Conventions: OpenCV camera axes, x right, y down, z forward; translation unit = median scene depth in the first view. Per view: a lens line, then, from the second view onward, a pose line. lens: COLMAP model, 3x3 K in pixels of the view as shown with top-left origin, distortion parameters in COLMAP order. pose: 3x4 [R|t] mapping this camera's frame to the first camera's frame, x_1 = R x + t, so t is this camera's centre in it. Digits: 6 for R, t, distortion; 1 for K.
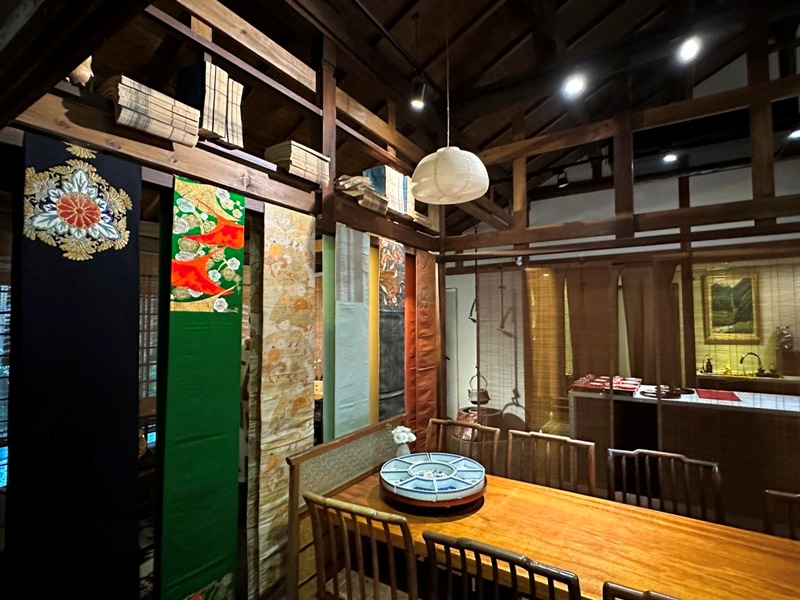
lens RADIAL K [[396.8, 0, 404.7], [0, 396.8, 302.2], [0, 0, 1]] dist [-0.002549, -0.000045]
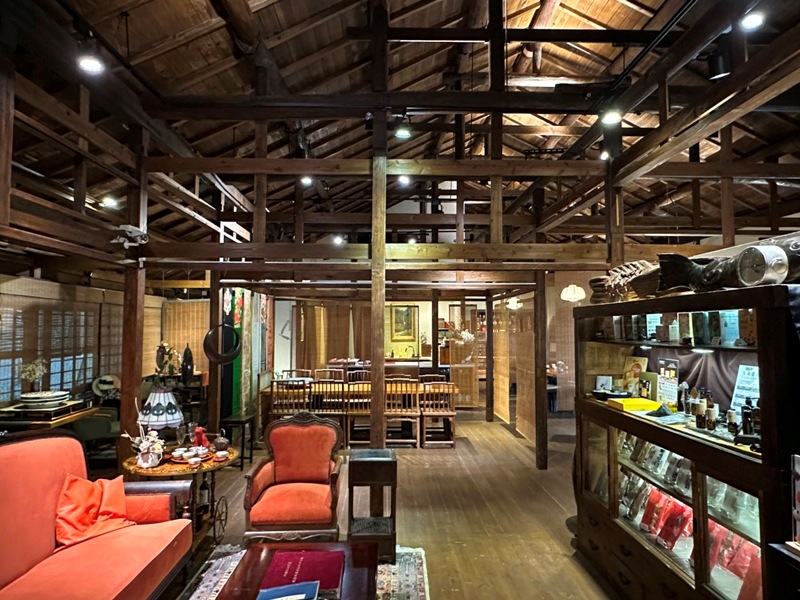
lens RADIAL K [[493.4, 0, 402.8], [0, 493.4, 301.1], [0, 0, 1]] dist [-0.025159, 0.000069]
pose [[0.820836, 0.032230, 0.570253, -0.598682], [-0.029248, 0.999469, -0.014387, -0.061197], [-0.570414, -0.004869, 0.821343, -1.072162]]
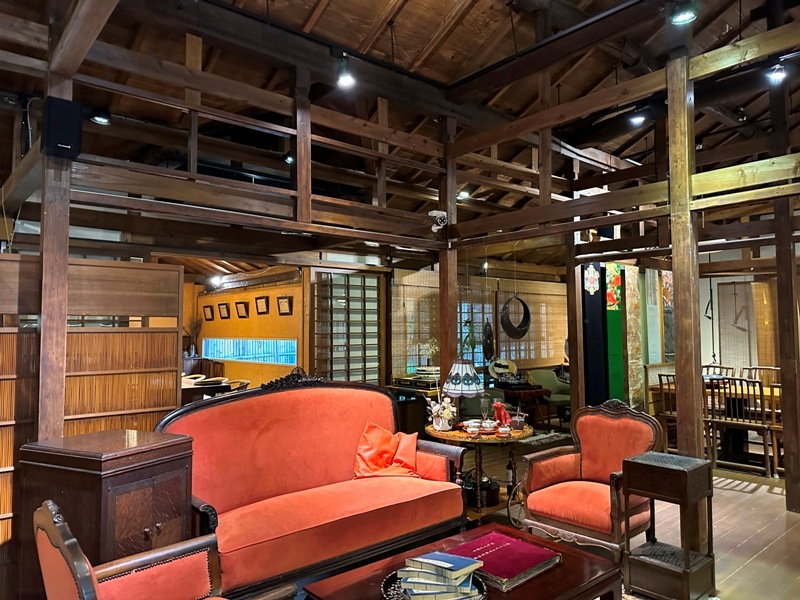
lens RADIAL K [[553.2, 0, 394.7], [0, 553.2, 298.8], [0, 0, 1]] dist [0.021598, -0.033510]
pose [[0.953607, -0.018011, -0.300516, -0.286970], [0.016614, 0.999836, -0.007206, -0.018549], [0.300597, 0.001879, 0.953750, -1.125950]]
